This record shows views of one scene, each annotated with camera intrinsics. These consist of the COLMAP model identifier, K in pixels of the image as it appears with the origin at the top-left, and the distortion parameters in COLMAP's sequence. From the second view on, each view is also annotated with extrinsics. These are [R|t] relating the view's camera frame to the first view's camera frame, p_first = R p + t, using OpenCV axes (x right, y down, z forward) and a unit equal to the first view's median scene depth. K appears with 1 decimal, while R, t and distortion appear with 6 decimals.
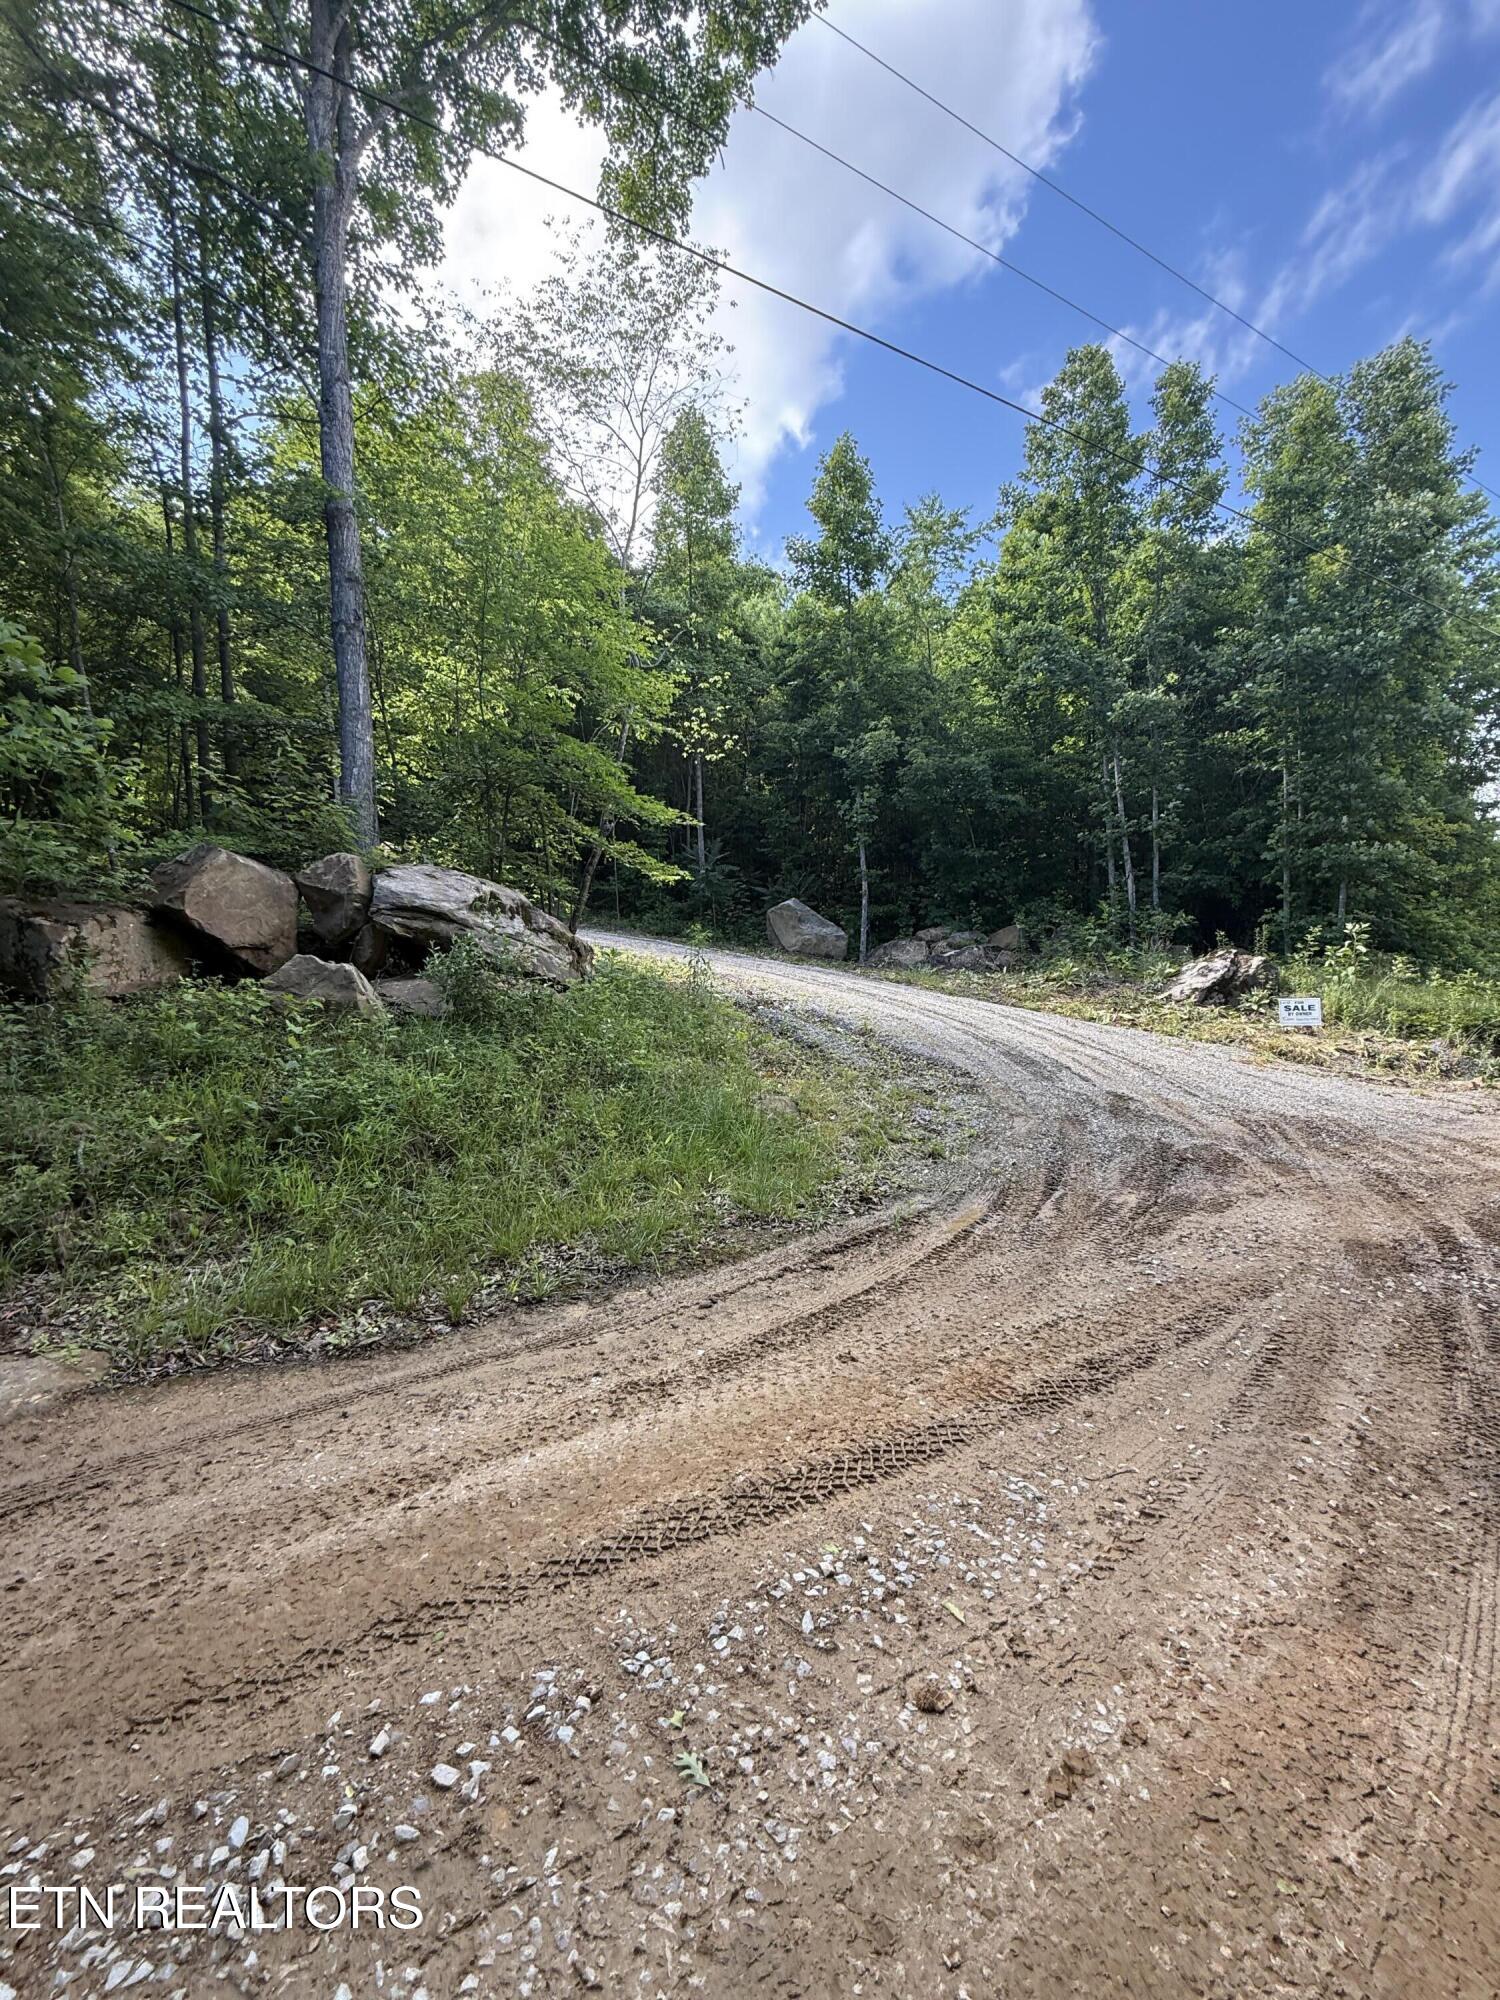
lens RADIAL K [[799.7, 0, 758.8], [0, 799.7, 978.1], [0, 0, 1]] dist [0.002889, 0.000718]
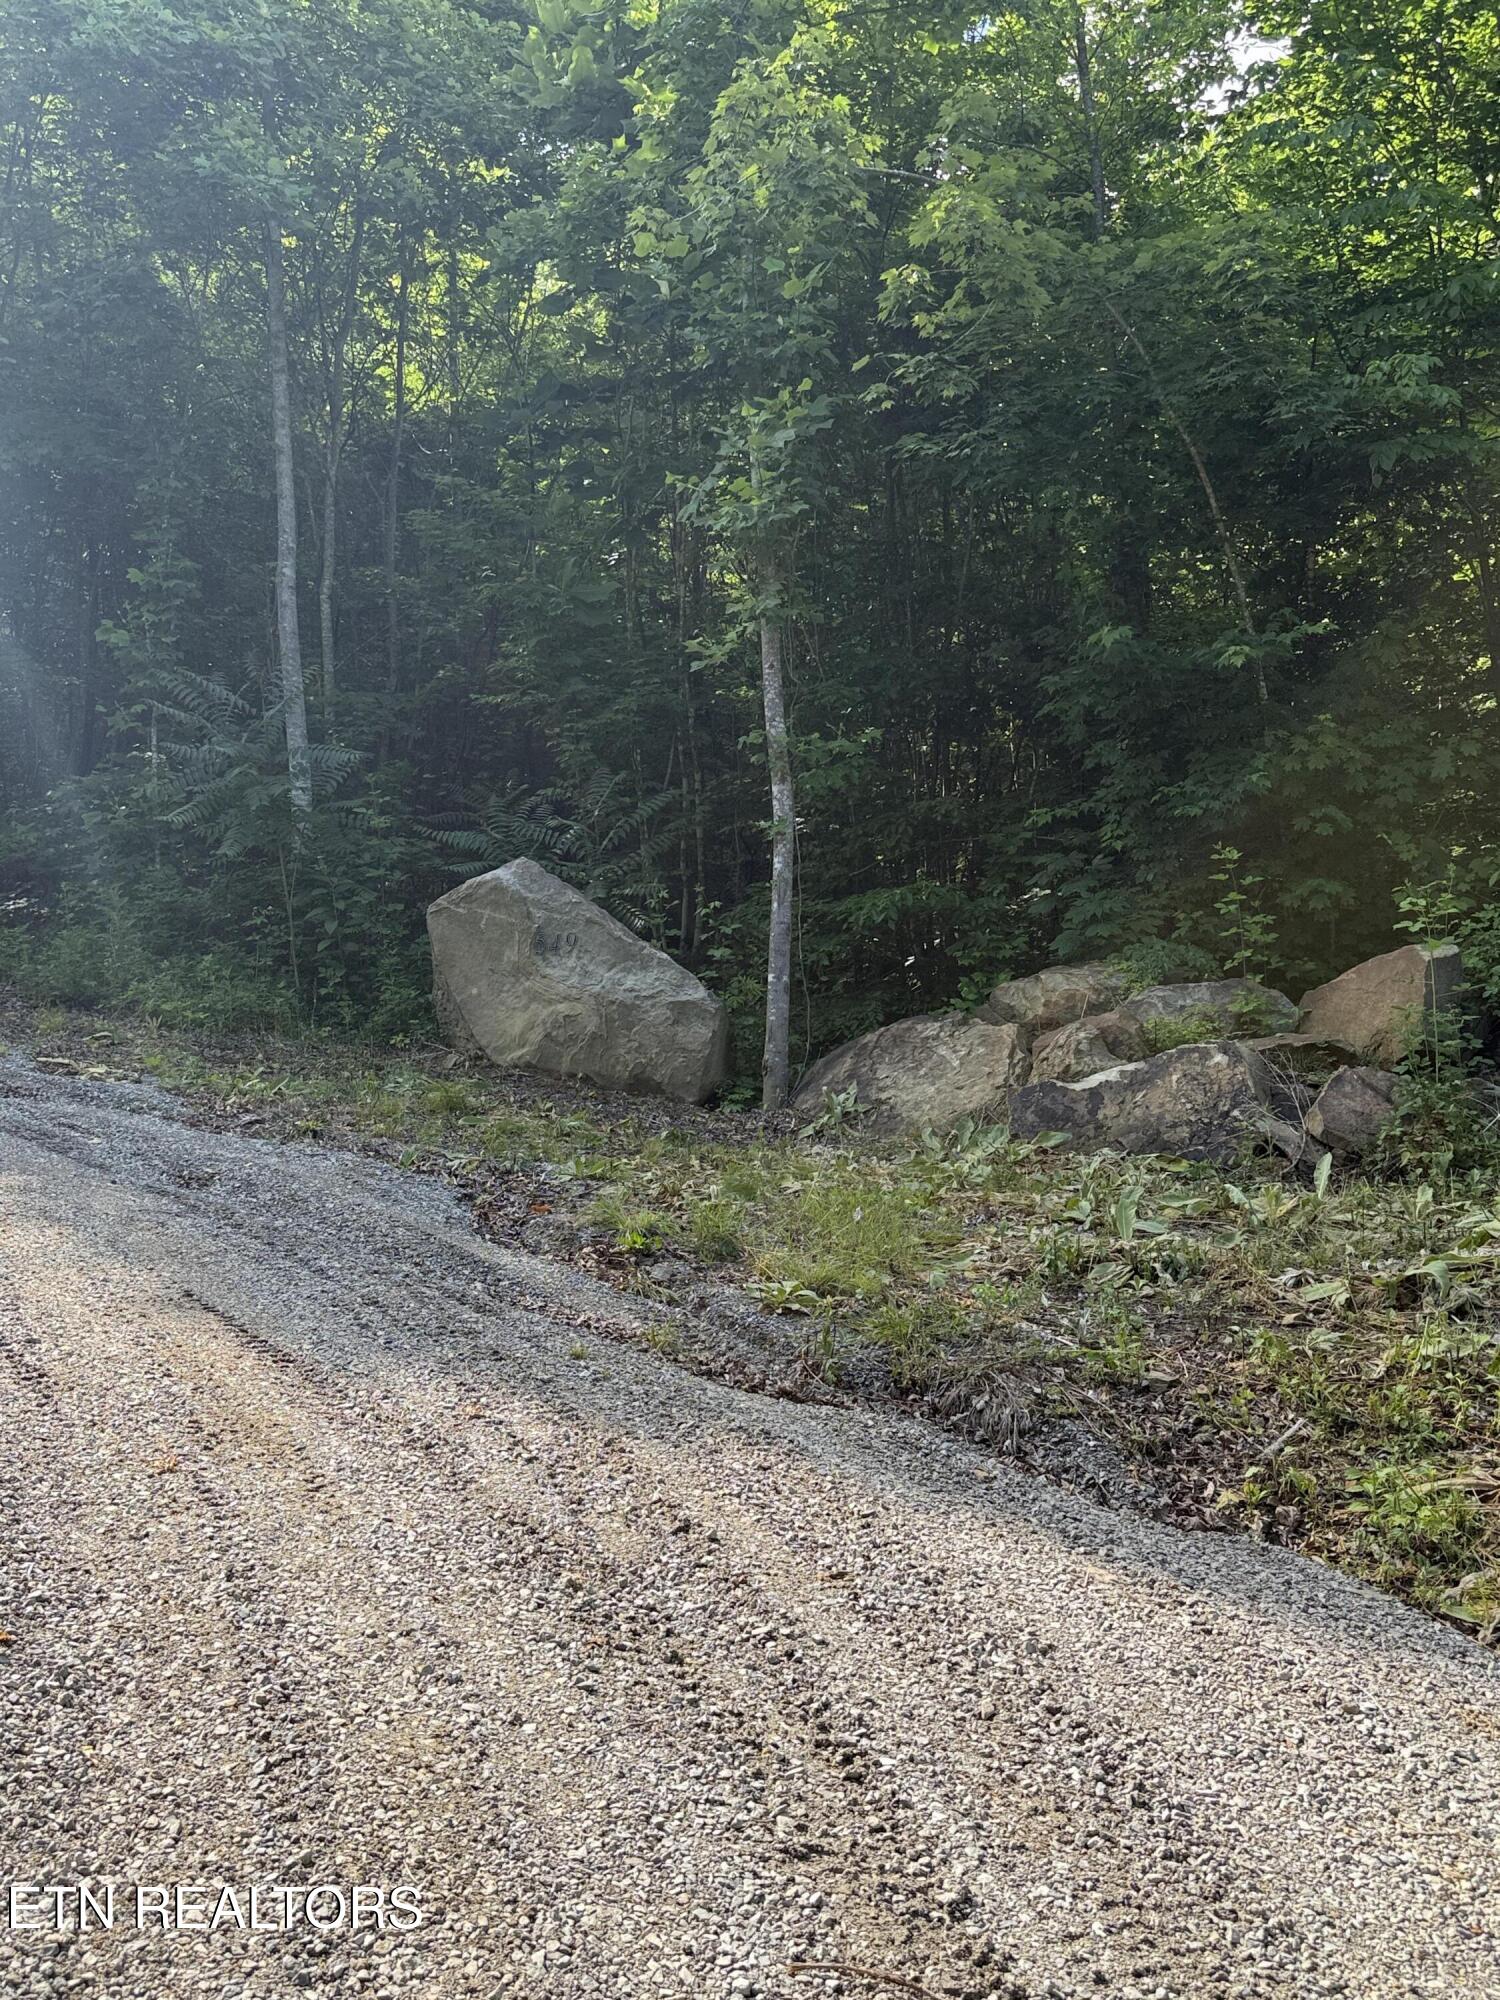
lens RADIAL K [[1742.8, 0, 735.4], [0, 1742.8, 993.4], [0, 0, 1]] dist [0.062852, -0.102096]
pose [[0.993024, -0.004788, -0.117818, 0.439263], [-0.003410, 0.997591, -0.069281, -0.045785], [0.117866, 0.069200, 0.990615, 1.148386]]
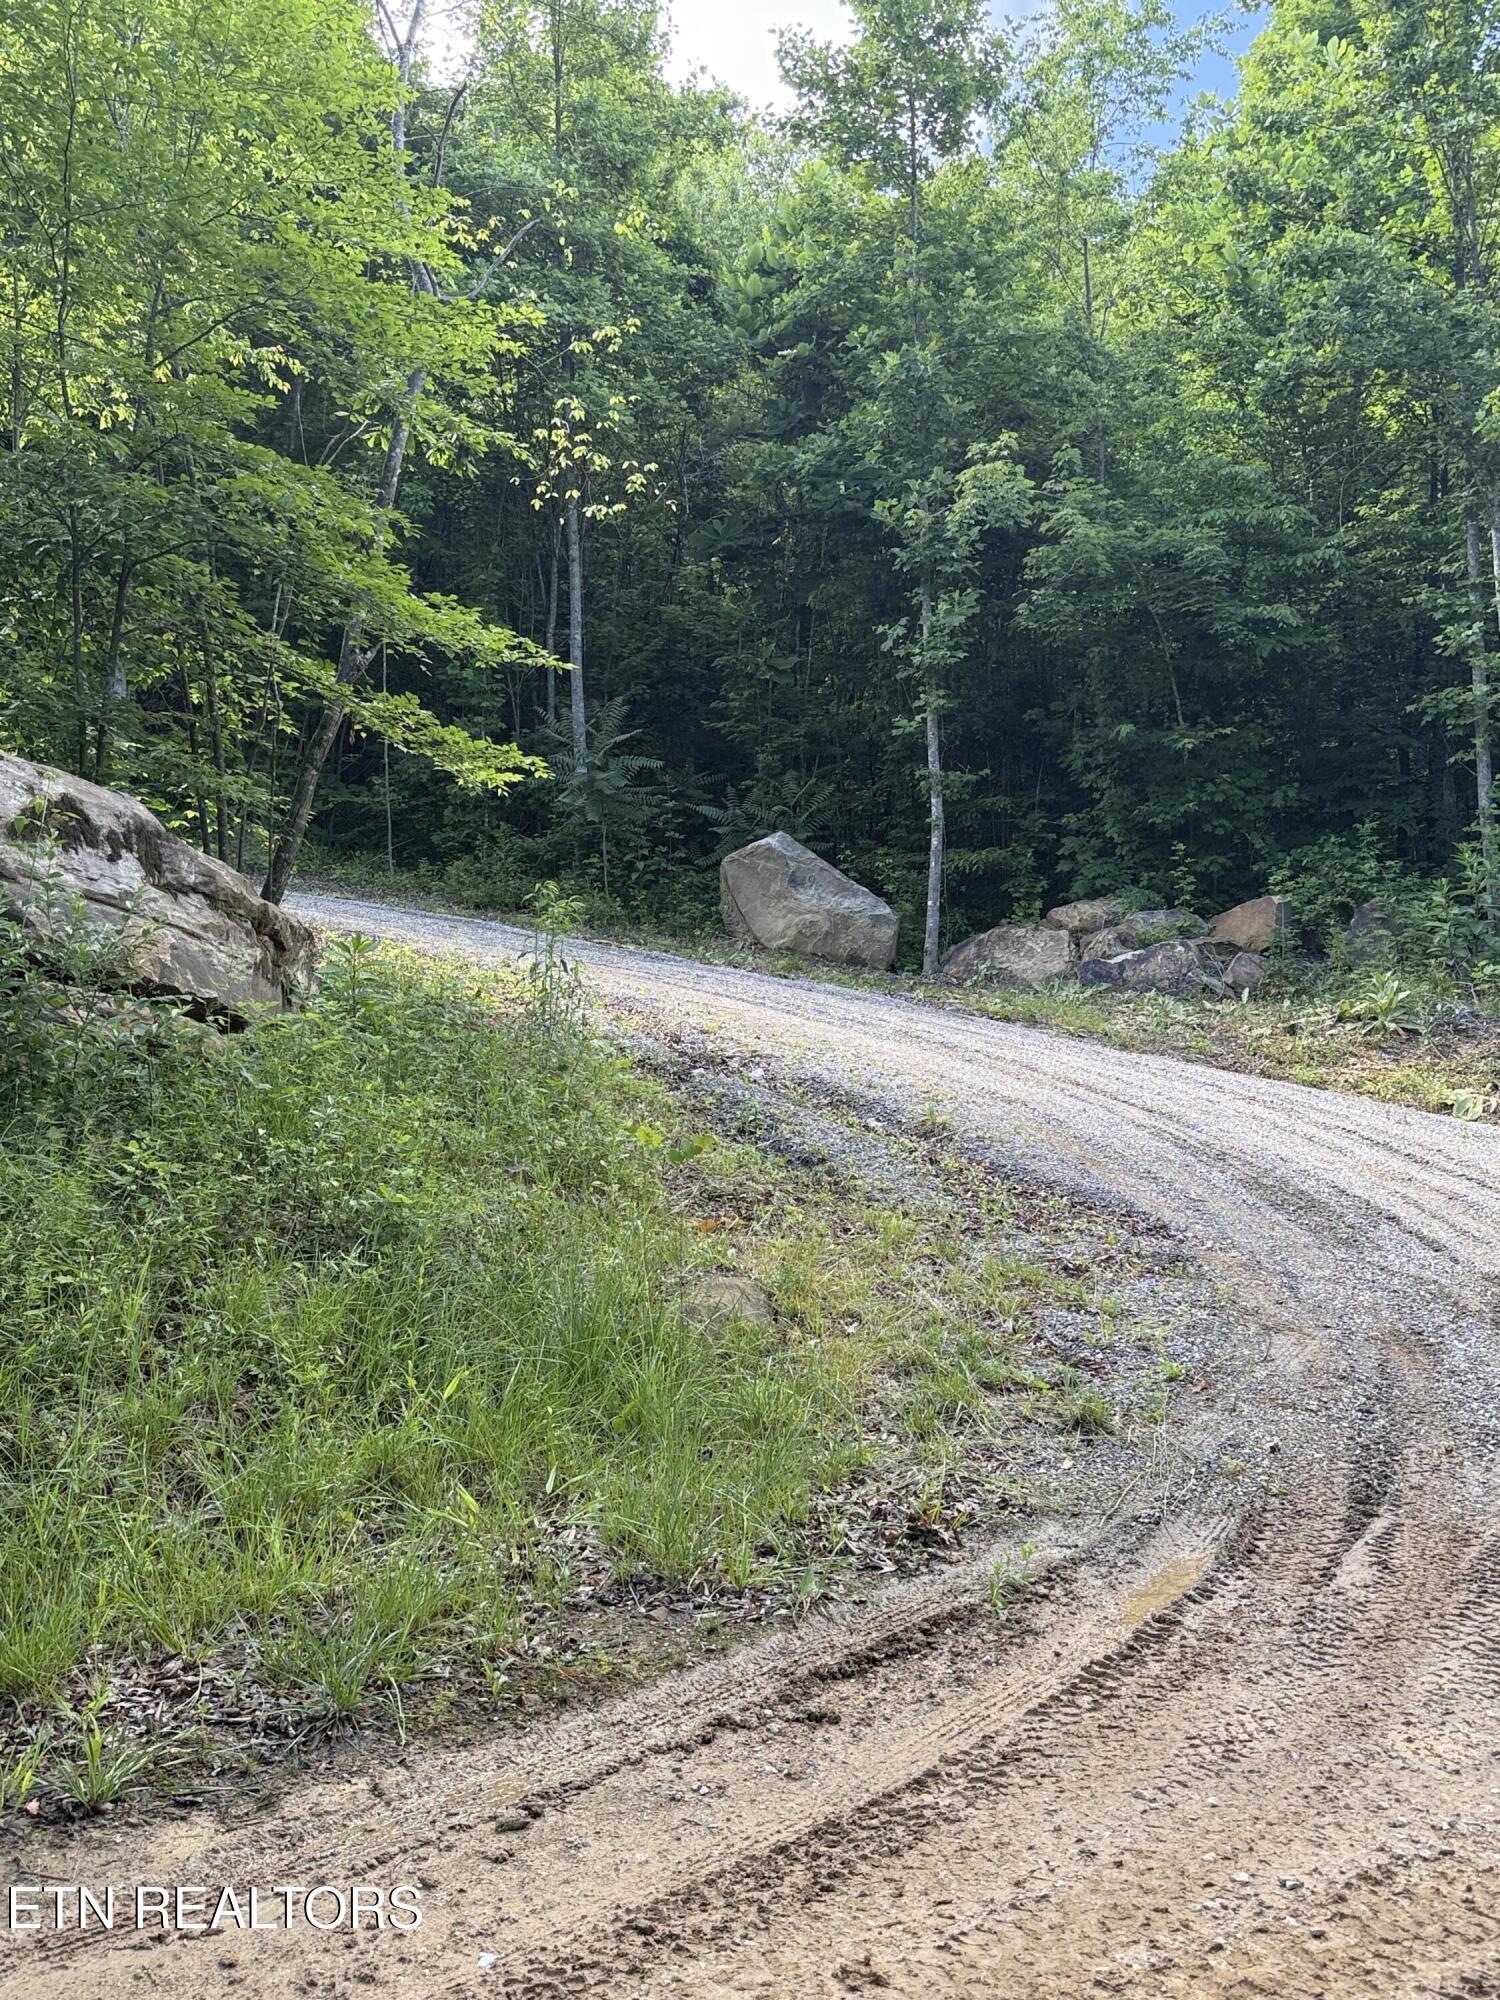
lens RADIAL K [[1742.8, 0, 740.4], [0, 1742.8, 1010.5], [0, 0, 1]] dist [0.062852, -0.102096]
pose [[0.999733, 0.012008, 0.019757, 0.005994], [-0.012042, 0.999926, 0.001589, 0.000625], [-0.019736, -0.001826, 0.999804, 0.030651]]
